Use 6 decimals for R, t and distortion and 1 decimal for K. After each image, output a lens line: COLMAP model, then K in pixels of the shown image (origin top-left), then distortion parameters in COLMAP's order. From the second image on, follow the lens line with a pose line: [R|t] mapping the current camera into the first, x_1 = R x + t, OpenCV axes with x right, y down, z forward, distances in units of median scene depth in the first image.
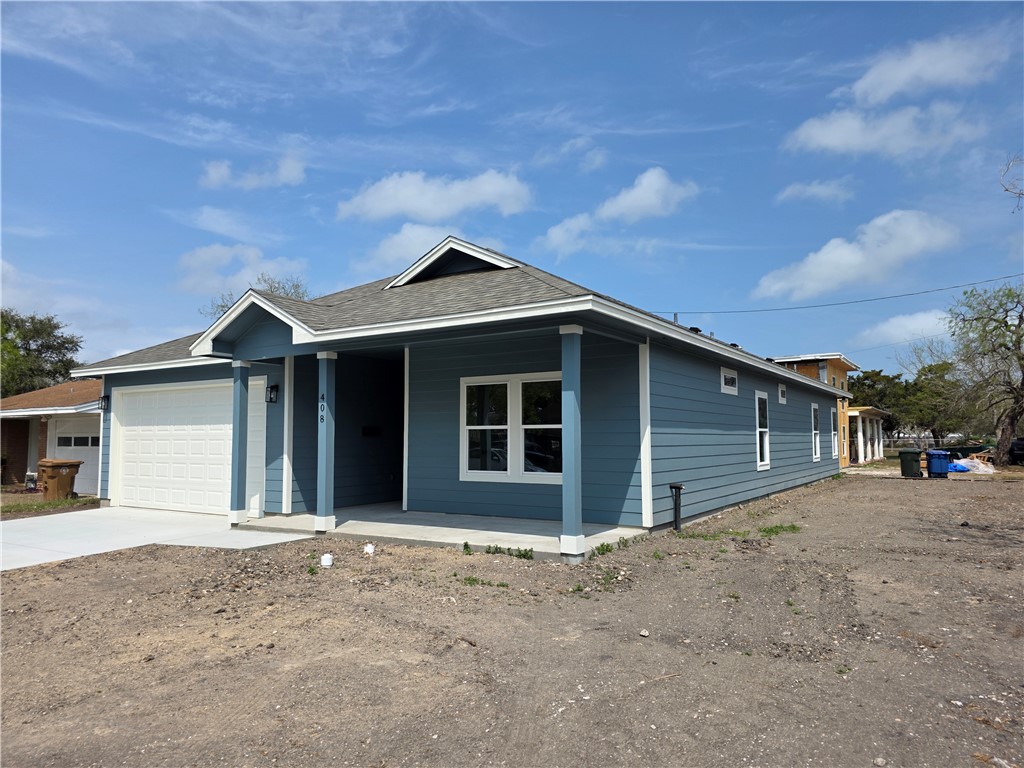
lens RADIAL K [[693.1, 0, 513.3], [0, 693.1, 382.2], [0, 0, 1]] dist [0.045407, -0.002113]
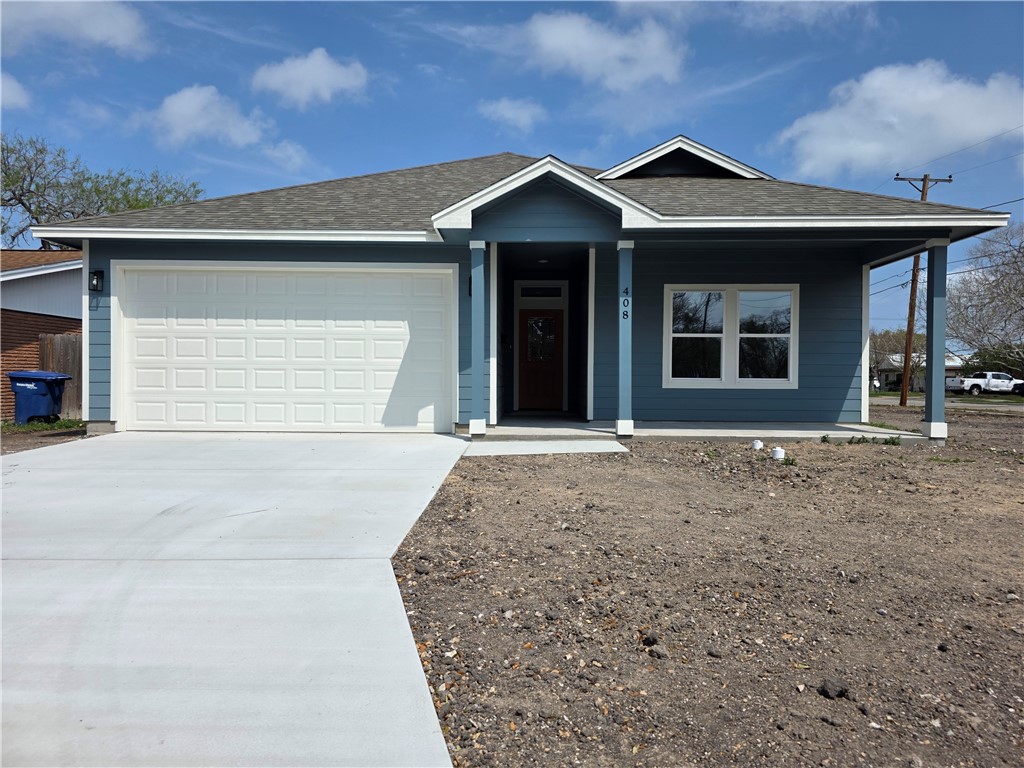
lens RADIAL K [[693.1, 0, 510.4], [0, 693.1, 387.0], [0, 0, 1]] dist [0.045407, -0.002113]
pose [[0.846749, 0.006166, 0.531958, -0.804480], [-0.052947, 0.995945, 0.072735, 0.080253], [-0.529352, -0.089754, 0.843641, 0.275099]]
